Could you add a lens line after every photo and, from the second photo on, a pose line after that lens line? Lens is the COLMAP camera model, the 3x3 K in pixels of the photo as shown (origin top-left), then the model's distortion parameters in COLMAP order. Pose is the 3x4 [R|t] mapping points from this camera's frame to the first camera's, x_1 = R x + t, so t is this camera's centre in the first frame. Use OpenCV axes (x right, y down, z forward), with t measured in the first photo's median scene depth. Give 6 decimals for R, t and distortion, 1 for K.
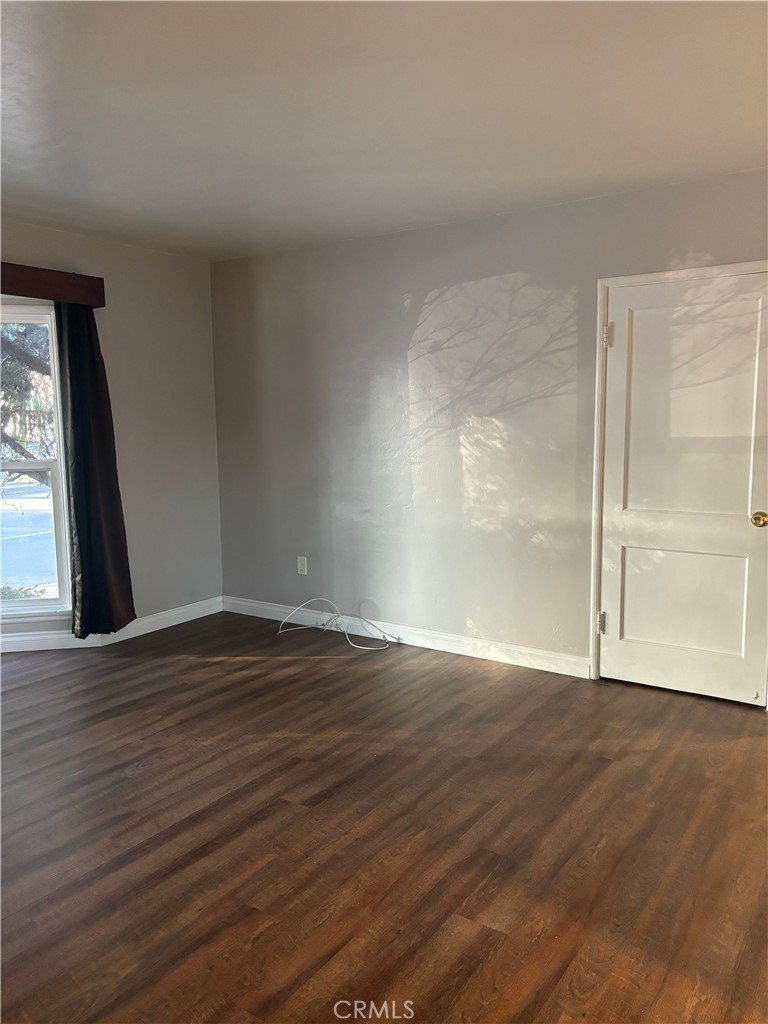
lens RADIAL K [[770.1, 0, 391.8], [0, 770.1, 512.3], [0, 0, 1]] dist [0.050660, -0.058846]
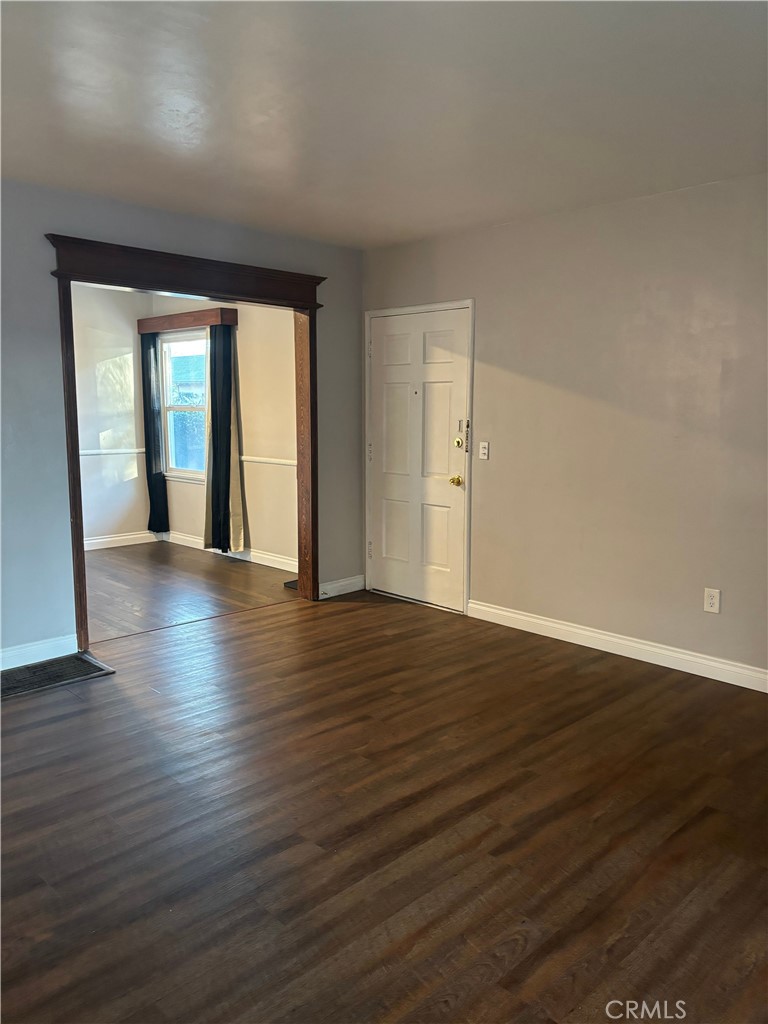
lens RADIAL K [[770.1, 0, 389.9], [0, 770.1, 504.0], [0, 0, 1]] dist [0.050660, -0.058846]
pose [[-0.981454, -0.021267, 0.190512, -0.283792], [0.027331, 0.968150, 0.248875, -0.160589], [-0.189737, 0.249467, -0.949614, 1.315981]]
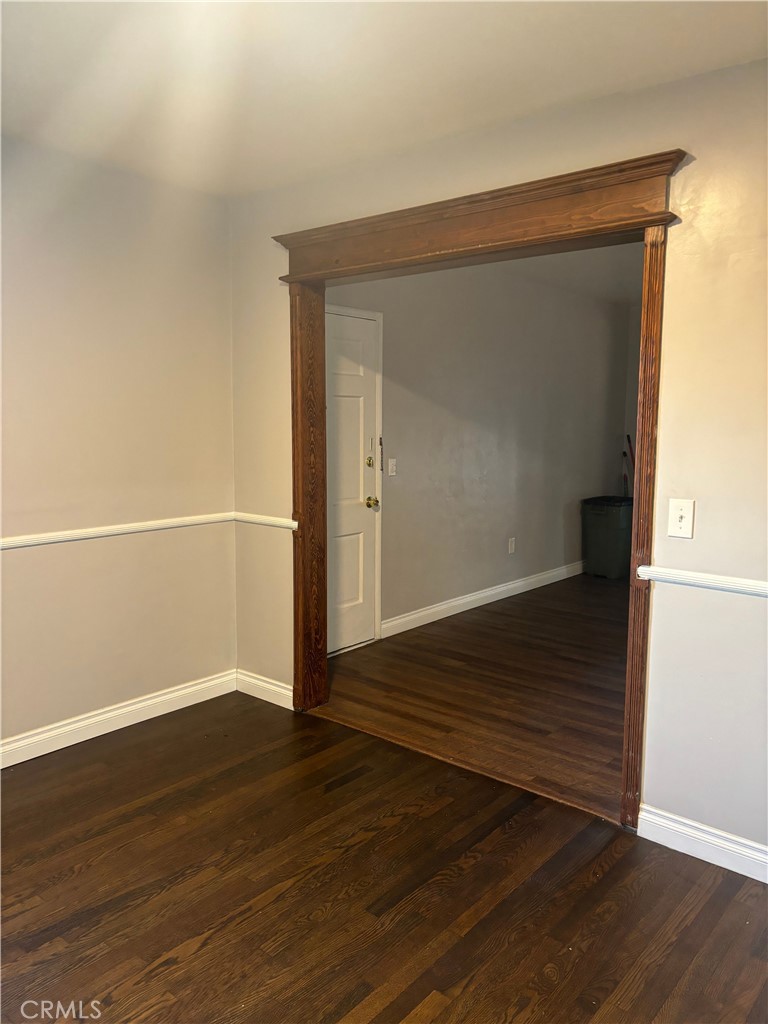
lens RADIAL K [[770.1, 0, 394.0], [0, 770.1, 504.1], [0, 0, 1]] dist [0.050660, -0.058846]
pose [[-0.101896, 0.124269, -0.987003, 0.533525], [-0.128066, 0.982272, 0.136894, -0.087086], [0.986517, 0.140351, -0.084175, 0.626863]]
